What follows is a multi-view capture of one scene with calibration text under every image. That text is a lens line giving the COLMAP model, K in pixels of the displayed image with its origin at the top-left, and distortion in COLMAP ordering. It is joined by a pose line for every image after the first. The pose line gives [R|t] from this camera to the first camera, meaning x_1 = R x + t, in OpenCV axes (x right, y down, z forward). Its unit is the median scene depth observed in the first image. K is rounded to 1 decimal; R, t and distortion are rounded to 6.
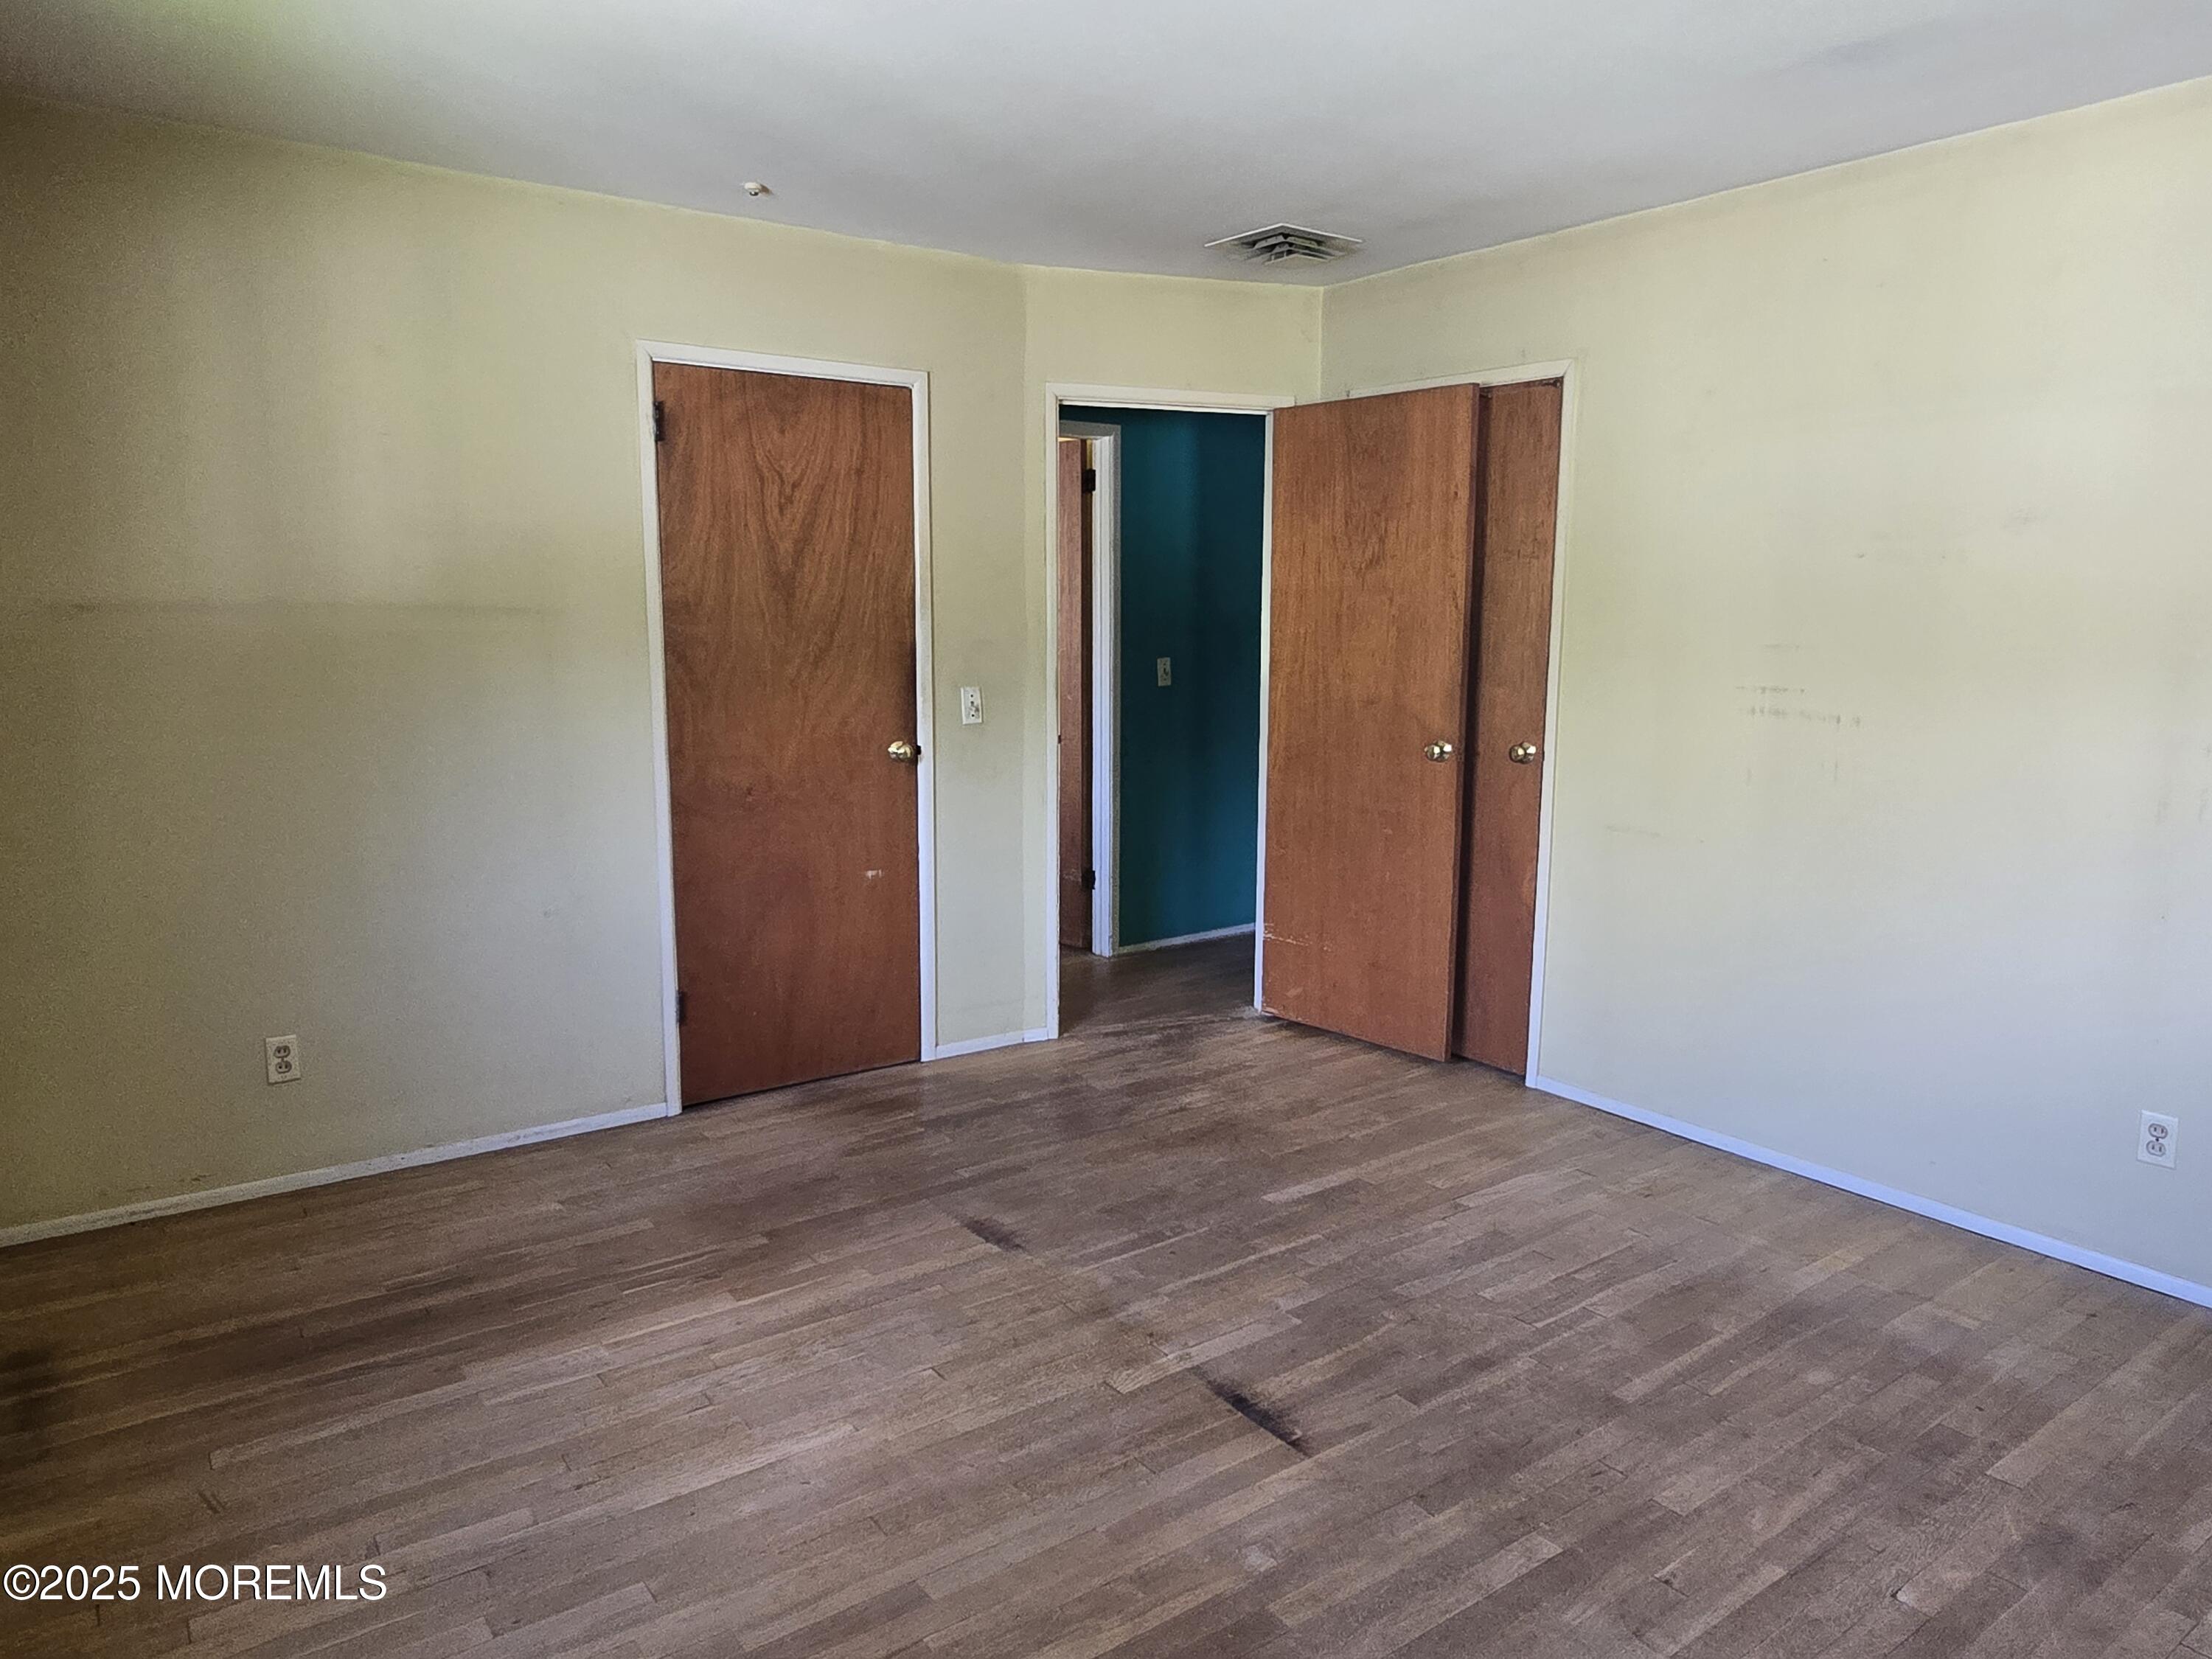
lens RADIAL K [[1445.4, 0, 1106.0], [0, 1445.4, 829.5], [0, 0, 1]] dist [-0.000950, -0.000699]
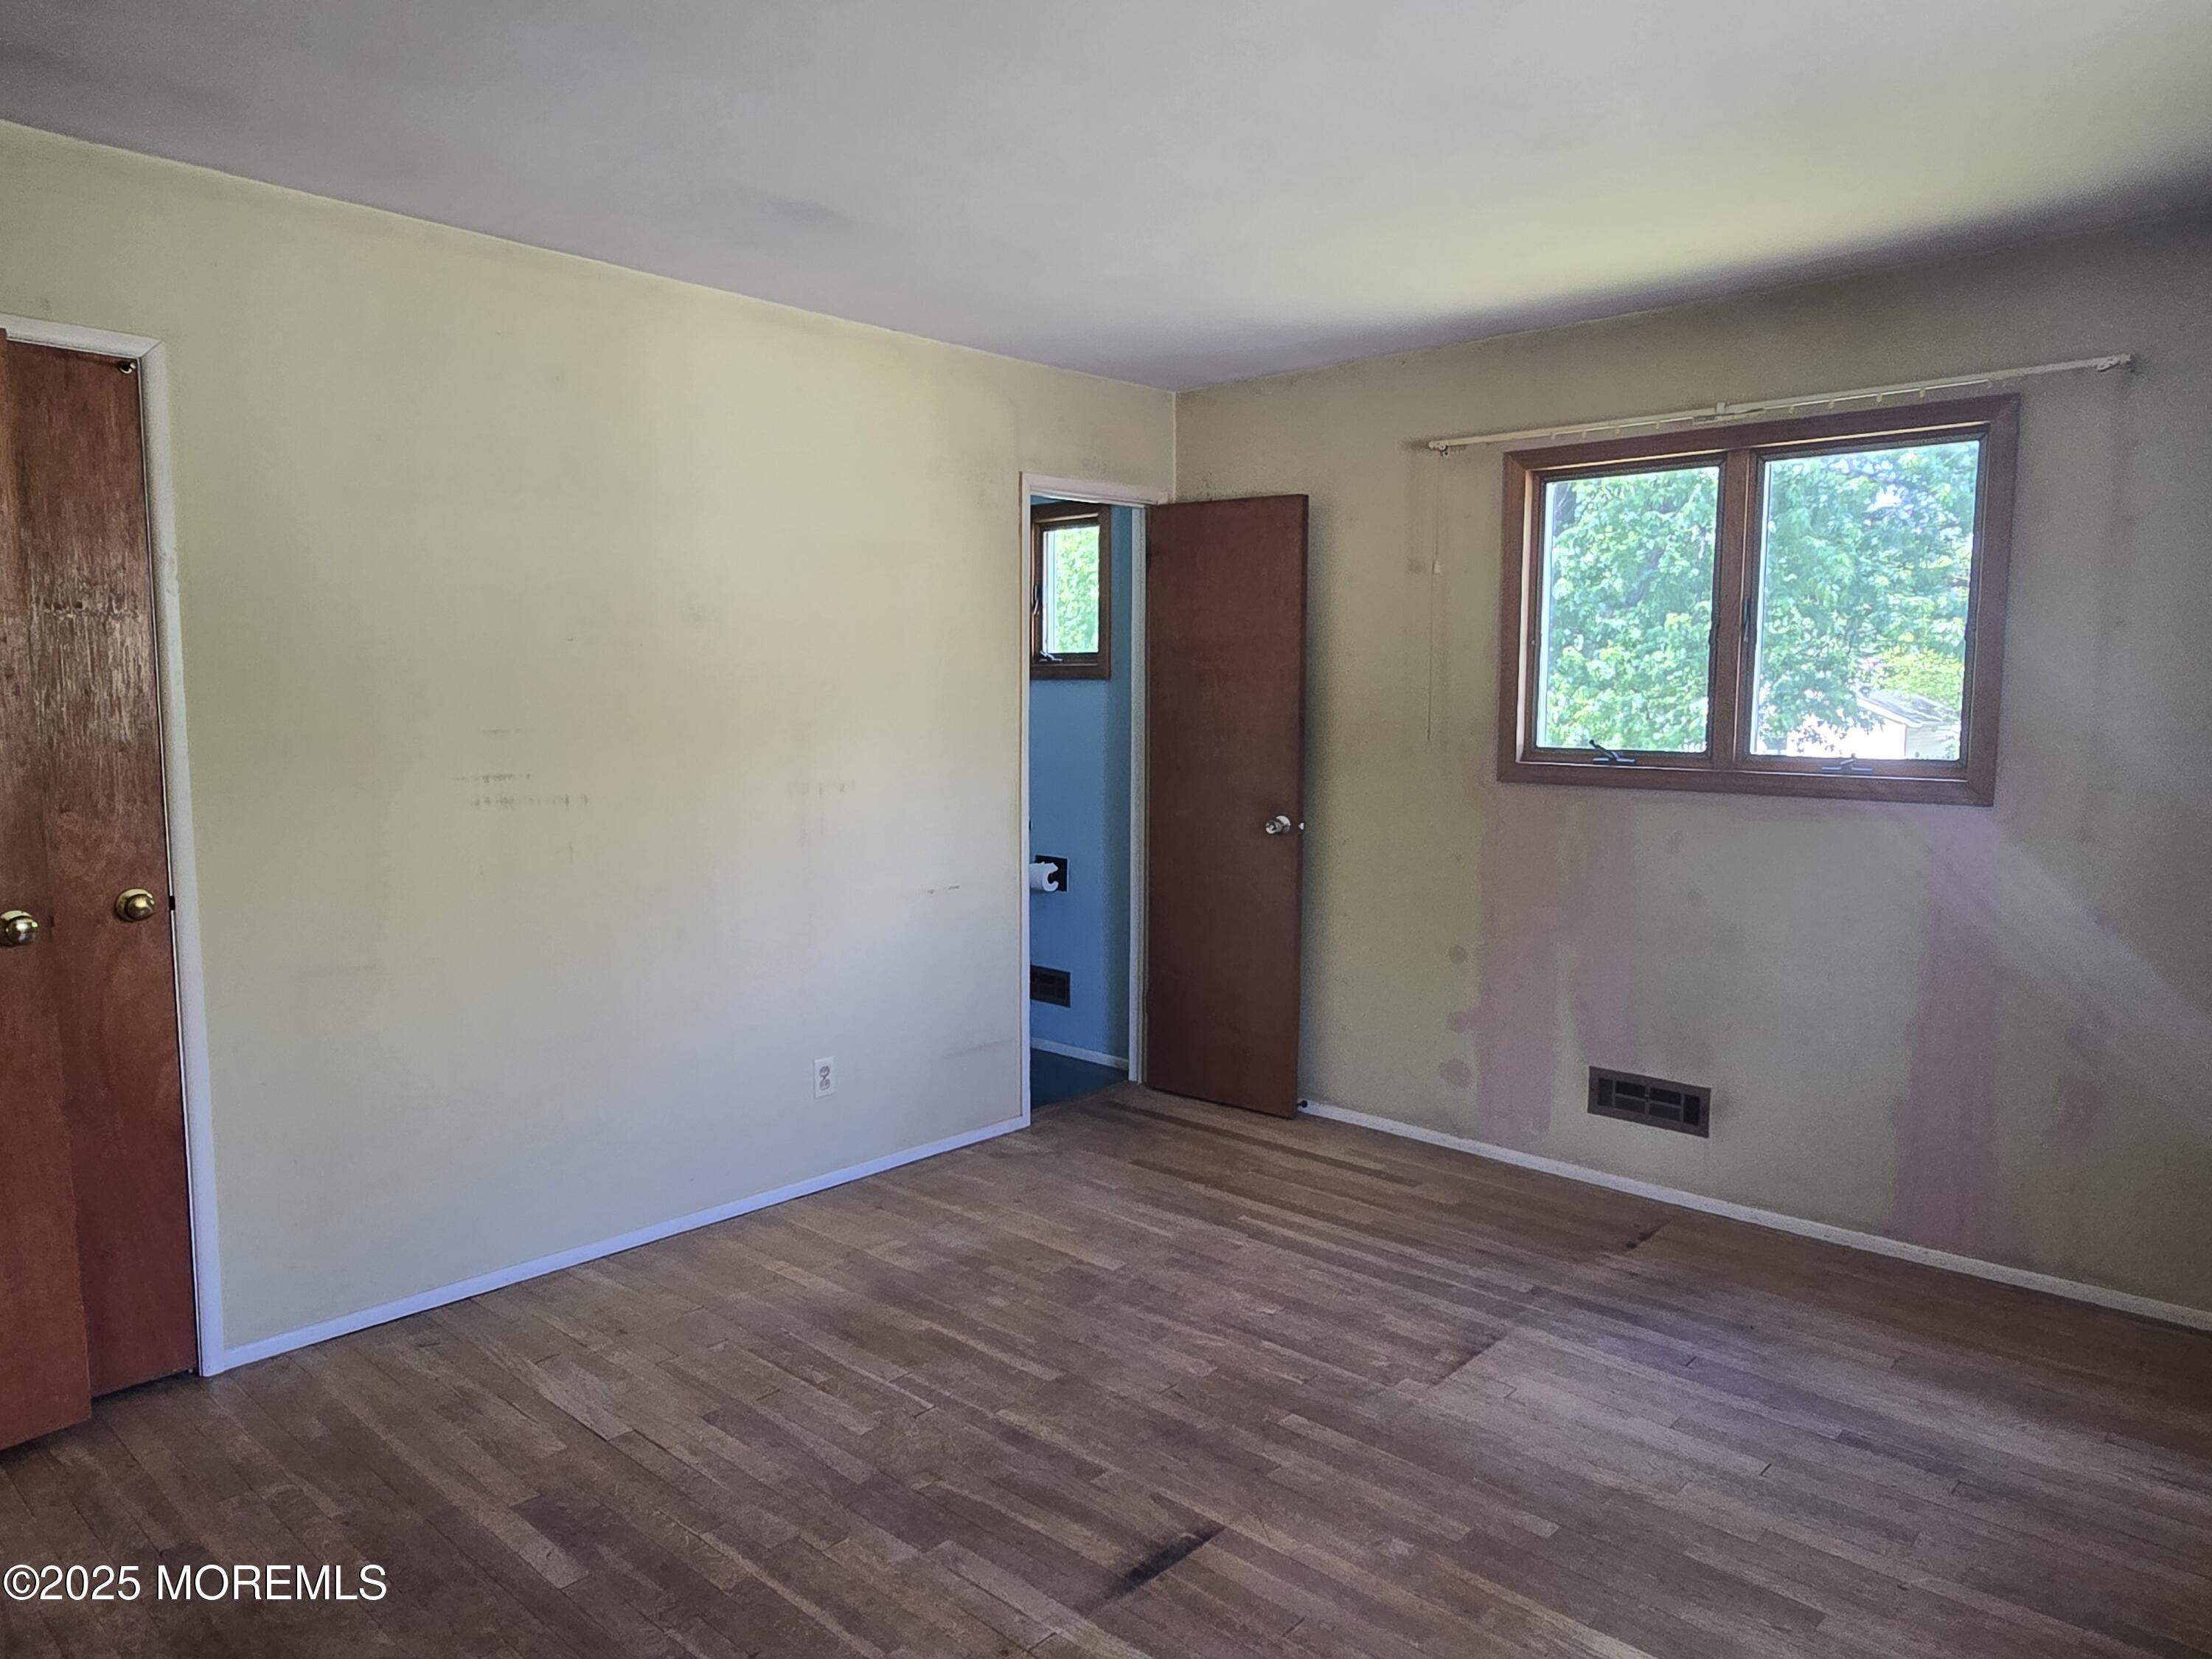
lens RADIAL K [[1445.4, 0, 1106.0], [0, 1445.4, 829.5], [0, 0, 1]] dist [-0.000950, -0.000699]
pose [[-0.191934, -0.099715, 0.976329, -0.640973], [0.145993, 0.980855, 0.128878, -0.154097], [-0.970488, 0.167273, -0.173701, 0.959801]]
